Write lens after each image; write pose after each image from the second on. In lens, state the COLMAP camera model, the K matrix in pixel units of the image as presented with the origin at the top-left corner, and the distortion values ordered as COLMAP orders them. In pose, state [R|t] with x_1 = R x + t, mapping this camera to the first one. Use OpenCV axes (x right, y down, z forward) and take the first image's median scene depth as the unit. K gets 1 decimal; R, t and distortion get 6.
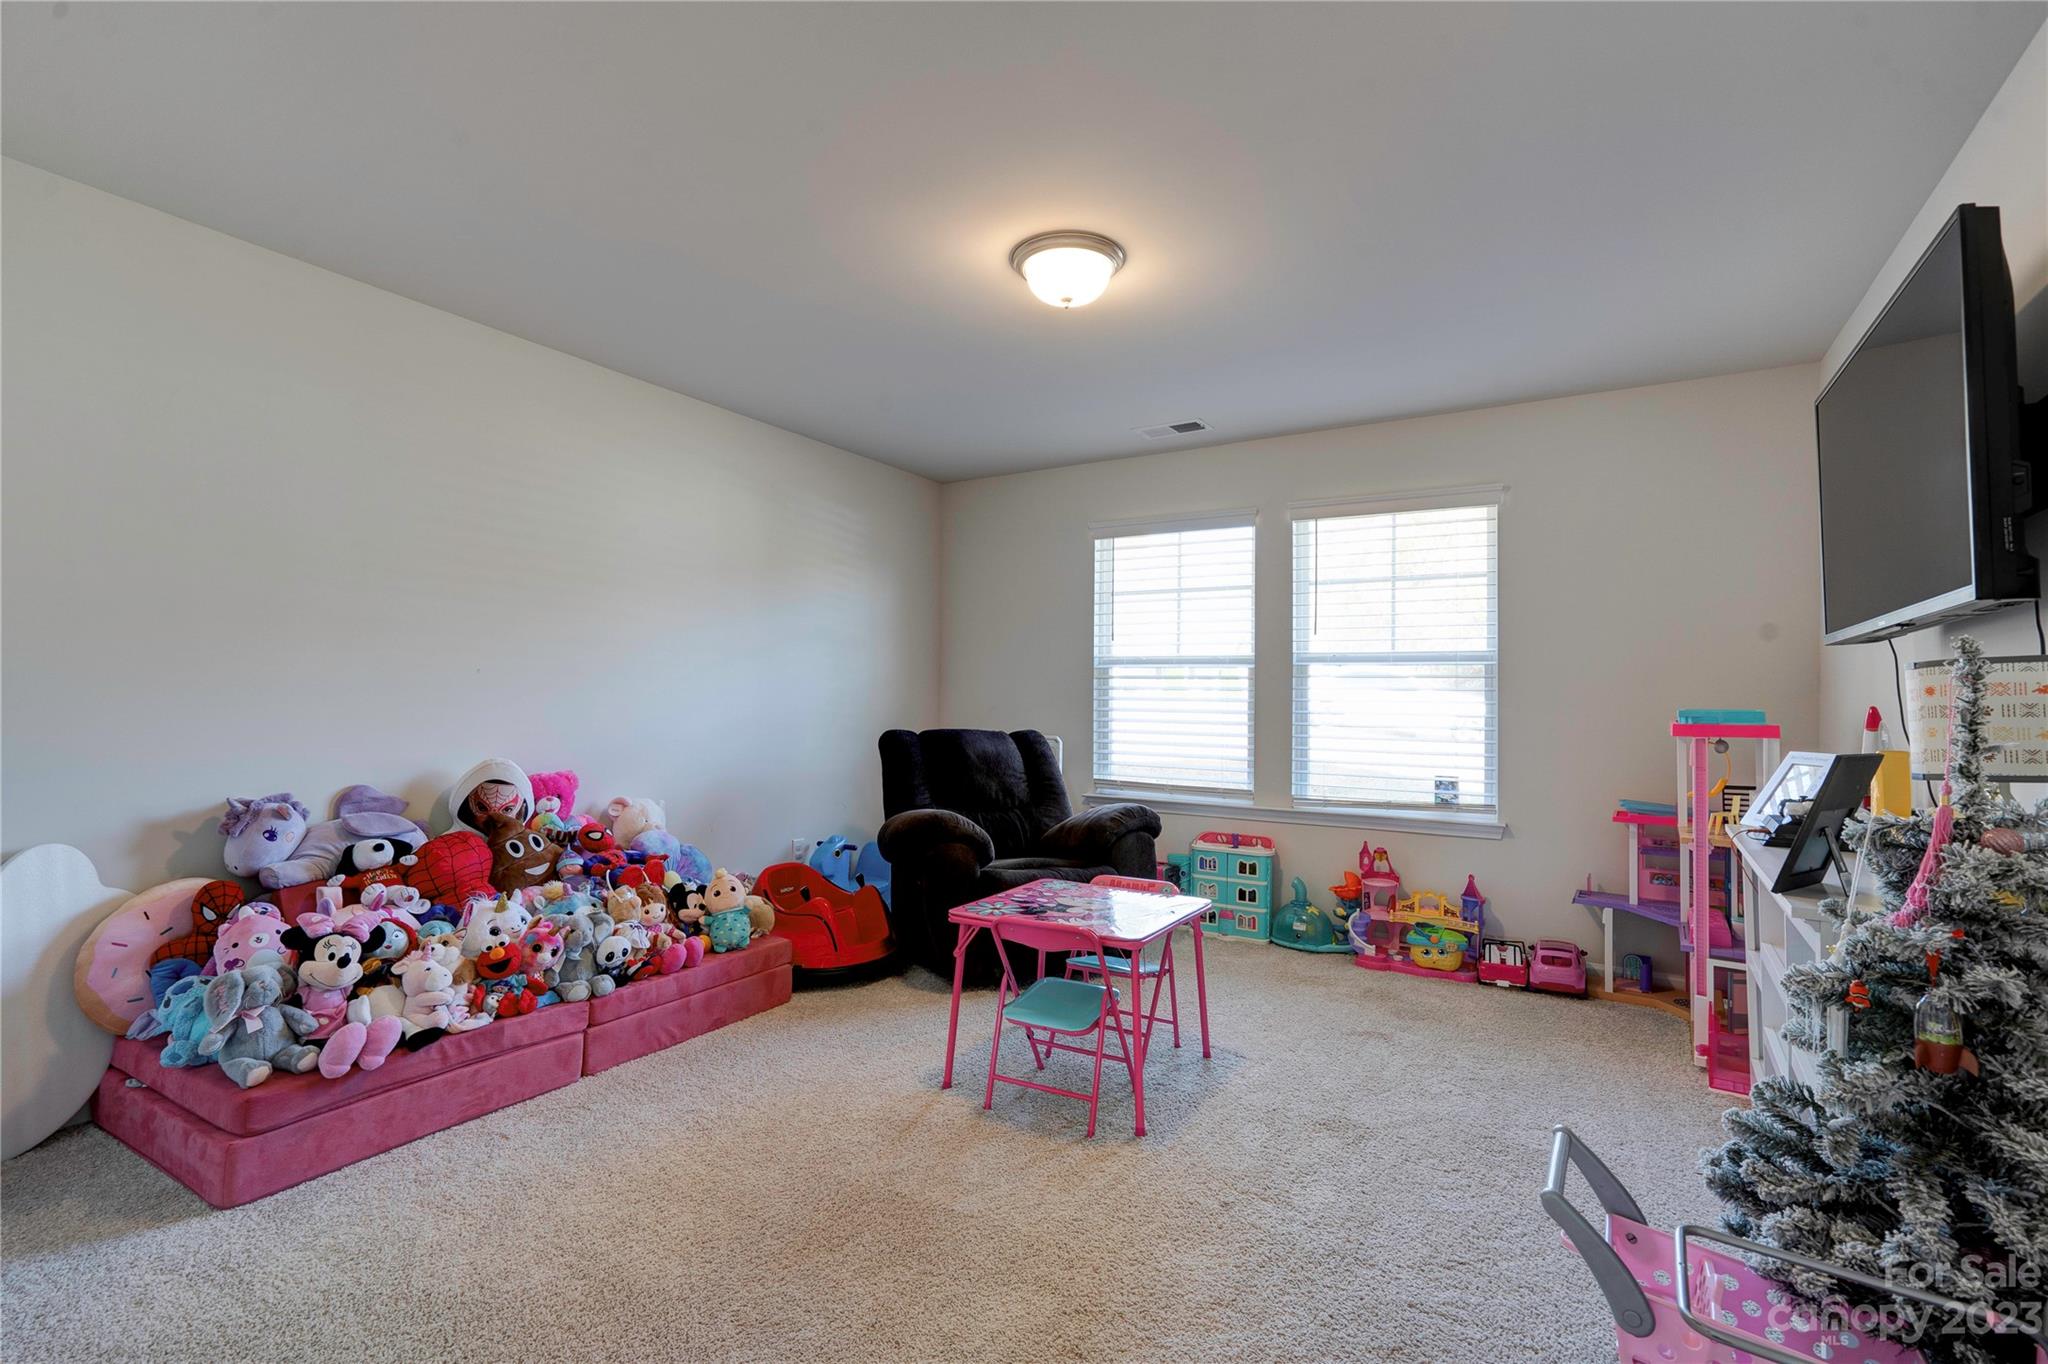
lens RADIAL K [[931.6, 0, 1024.0], [0, 931.6, 682.0], [0, 0, 1]] dist [-0.001539, 0.005591]
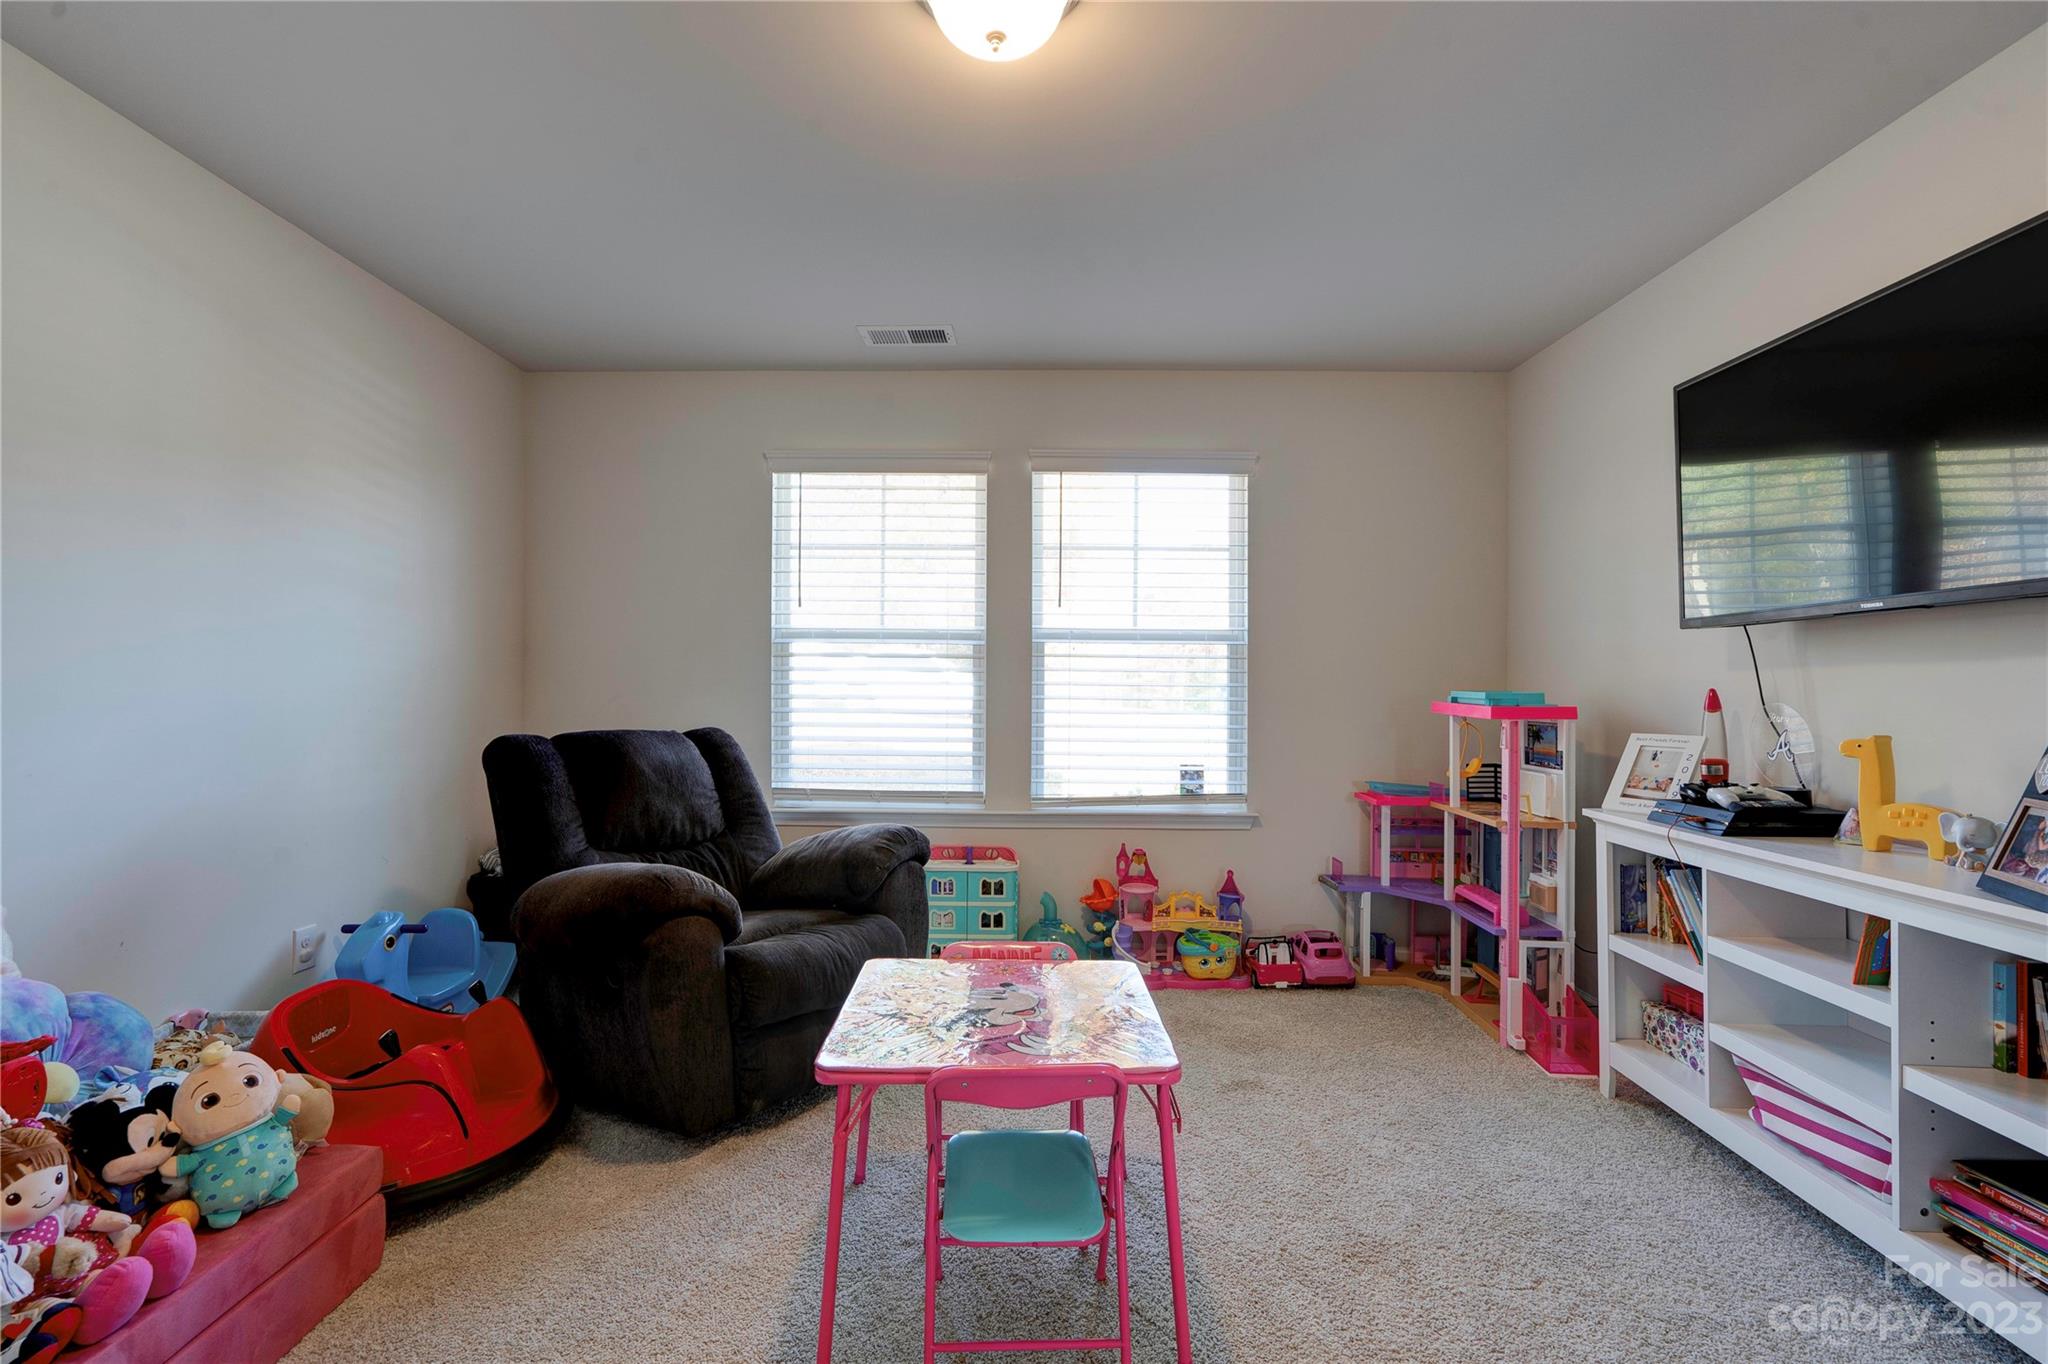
lens RADIAL K [[931.6, 0, 1024.0], [0, 931.6, 682.0], [0, 0, 1]] dist [-0.001539, 0.005591]
pose [[0.859815, -0.004471, 0.510587, -0.167292], [-0.005391, 0.999826, 0.017833, 0.003171], [-0.510578, -0.018086, 0.859641, 0.298909]]
